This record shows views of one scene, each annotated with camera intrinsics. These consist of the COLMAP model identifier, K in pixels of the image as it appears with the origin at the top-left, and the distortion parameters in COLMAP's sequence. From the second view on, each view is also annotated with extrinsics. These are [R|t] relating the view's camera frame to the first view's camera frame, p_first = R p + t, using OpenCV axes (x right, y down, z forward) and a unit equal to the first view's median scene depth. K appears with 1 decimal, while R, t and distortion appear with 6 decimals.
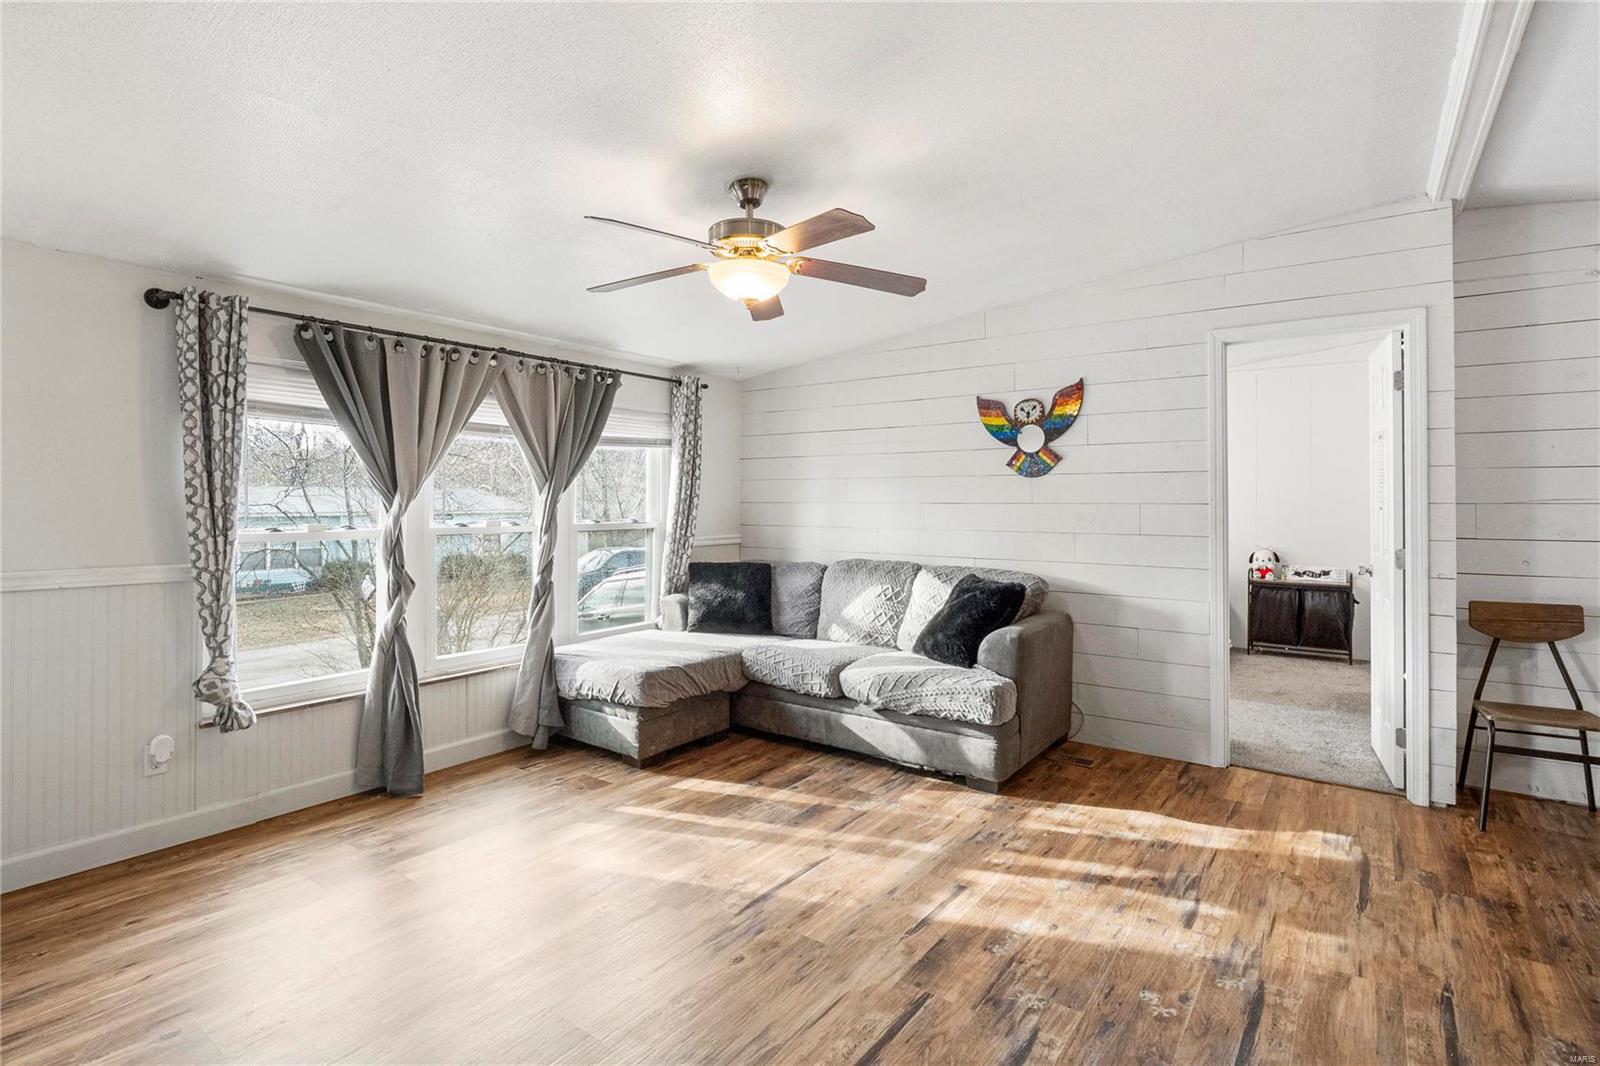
lens RADIAL K [[772.9, 0, 809.6], [0, 772.9, 501.8], [0, 0, 1]] dist [-0.011869, -0.000979]
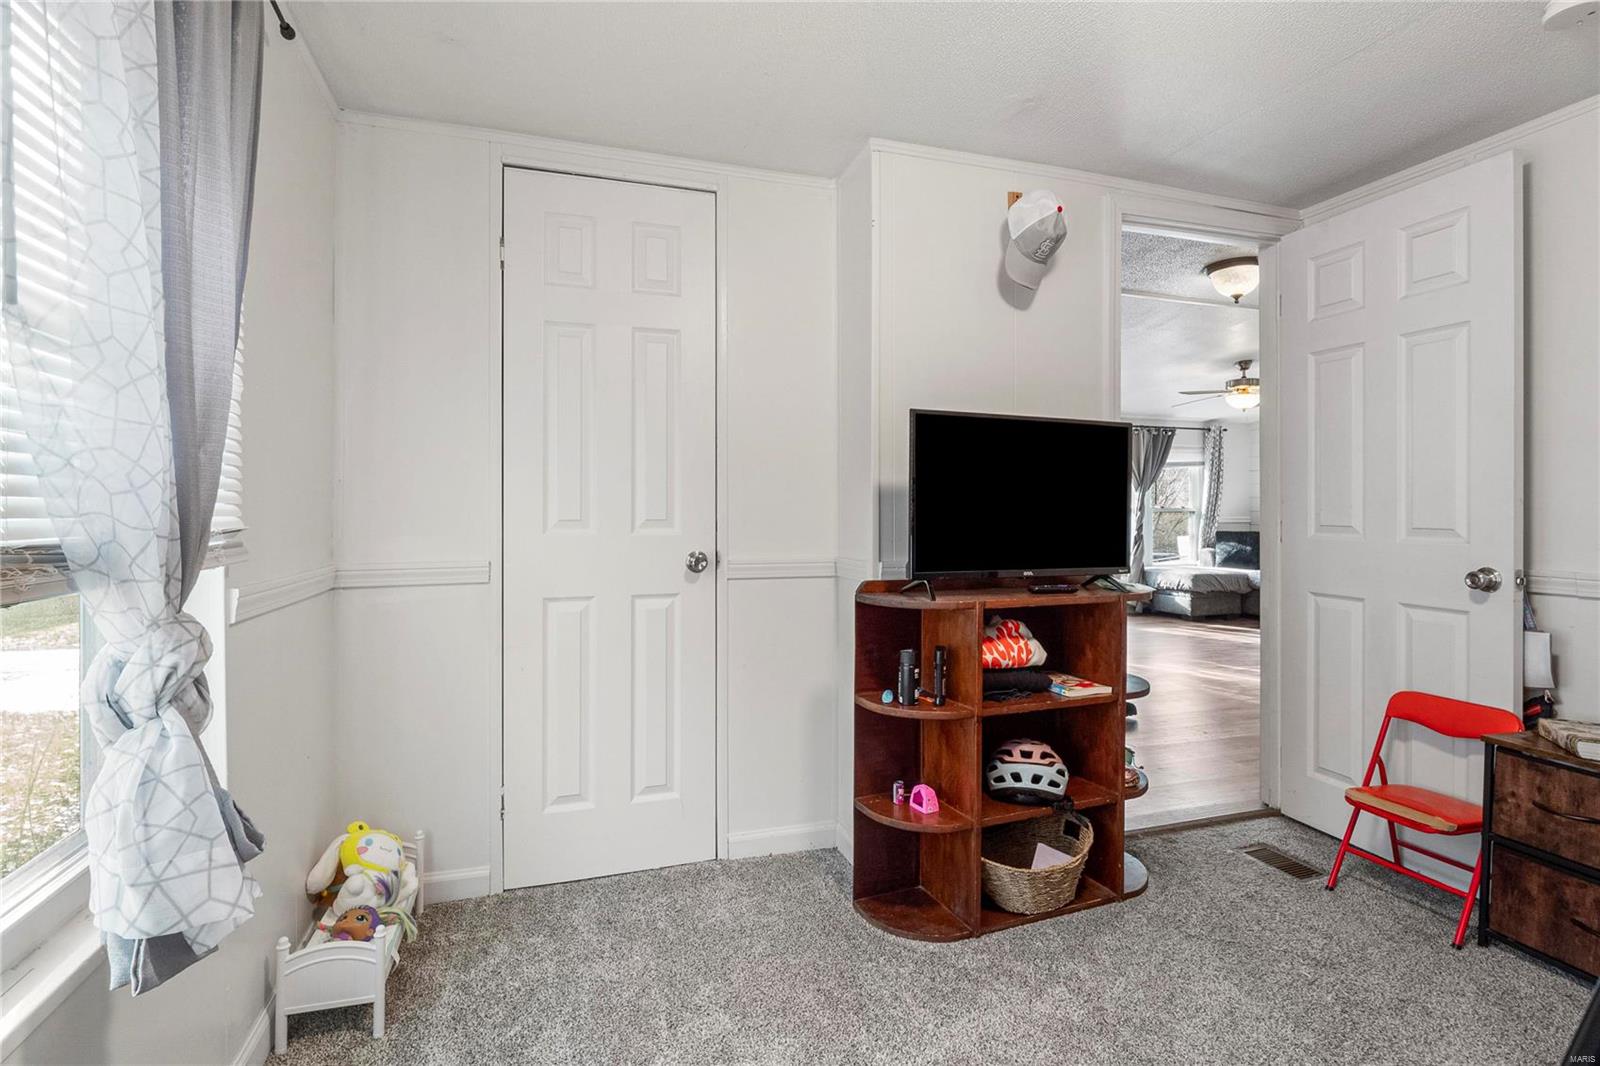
lens RADIAL K [[772.9, 0, 814.8], [0, 772.9, 506.2], [0, 0, 1]] dist [-0.011869, -0.000979]
pose [[0.810077, -0.009952, -0.586240, 0.179026], [0.001732, 0.999892, -0.014580, 0.062461], [0.586322, 0.010795, 0.810006, -1.290817]]
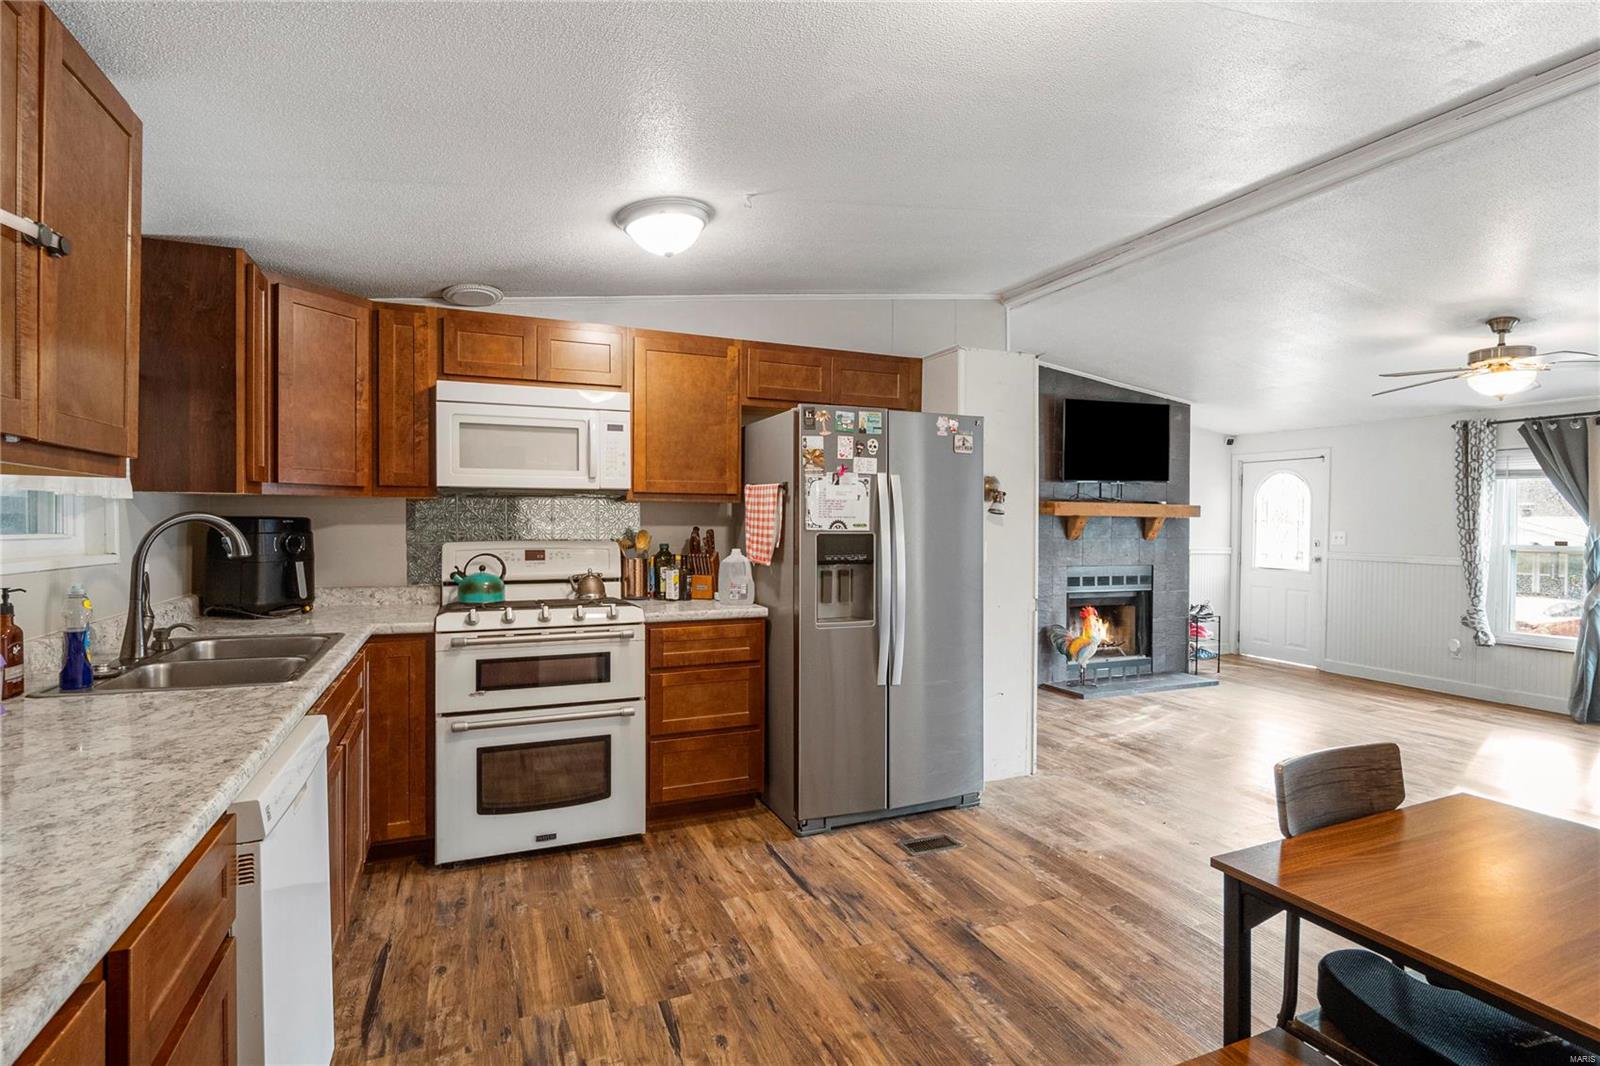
lens RADIAL K [[772.9, 0, 803.5], [0, 772.9, 536.1], [0, 0, 1]] dist [-0.011869, -0.000979]
pose [[-0.514660, 0.009232, -0.857344, 1.388678], [-0.008785, 0.999833, 0.016041, 0.007297], [0.857349, 0.015788, -0.514493, 0.420023]]
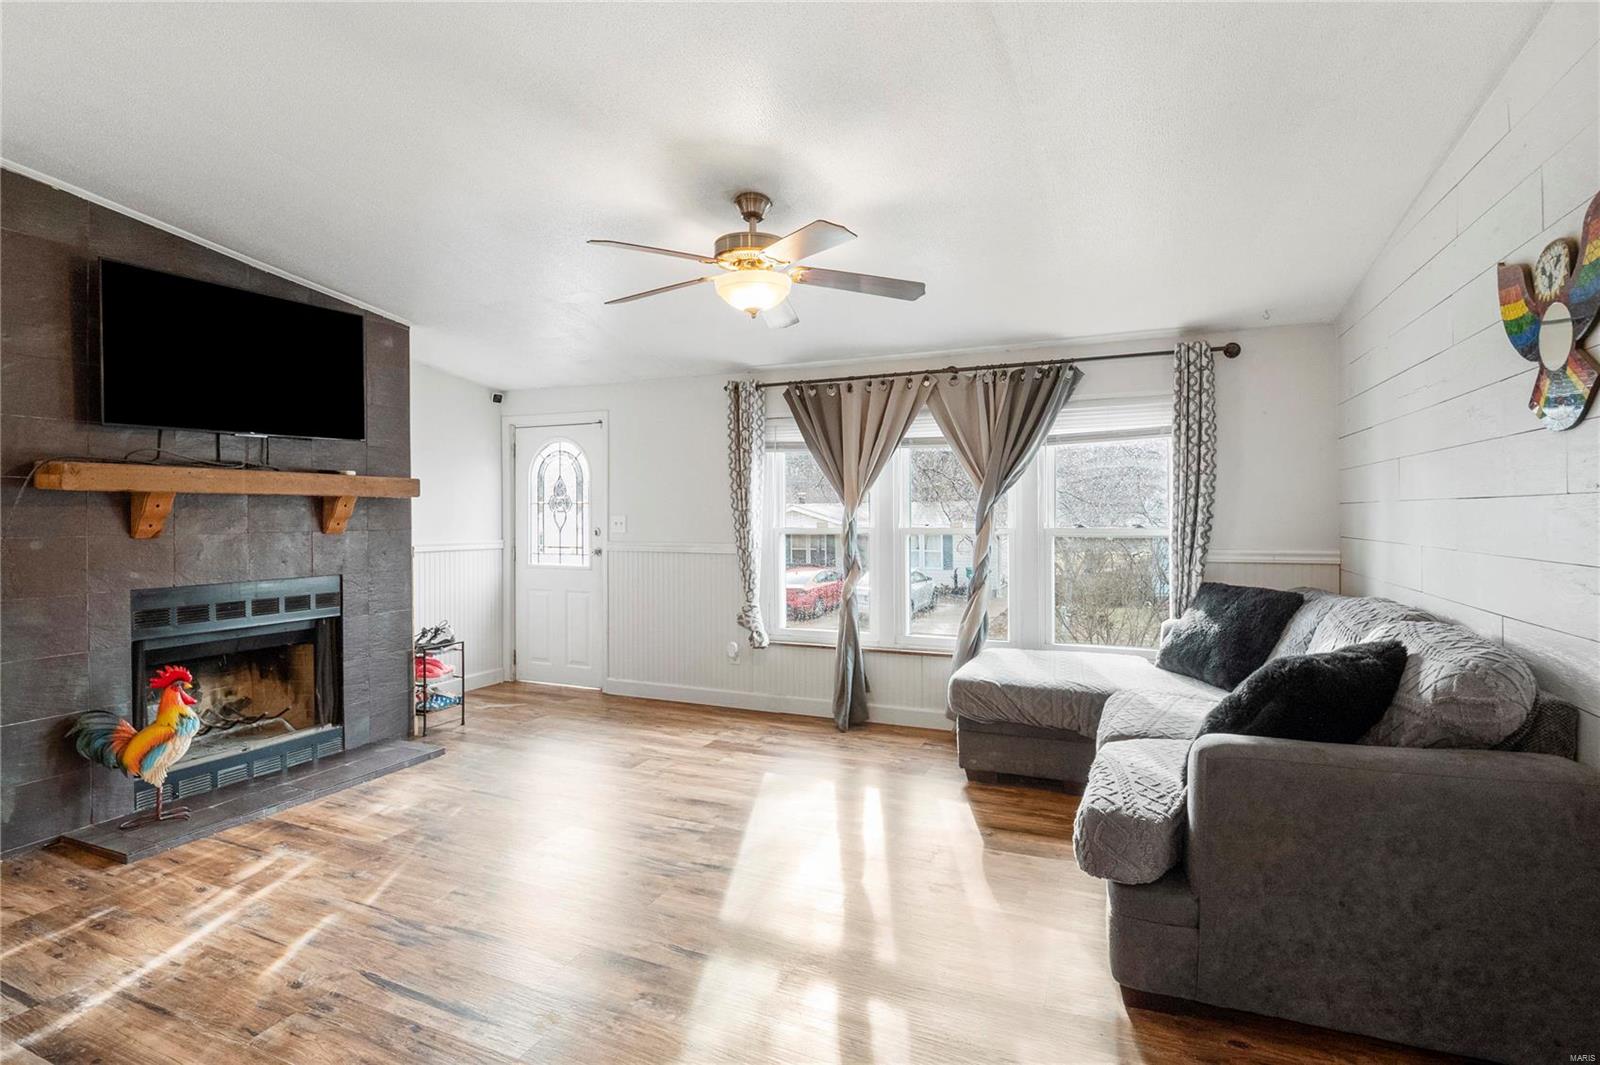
lens RADIAL K [[772.9, 0, 800.8], [0, 772.9, 512.8], [0, 0, 1]] dist [-0.011869, -0.000979]
pose [[0.214043, -0.002826, -0.976820, 0.684687], [0.004522, 0.999988, -0.001902, 0.012754], [0.976814, -0.004010, 0.214053, 0.591034]]
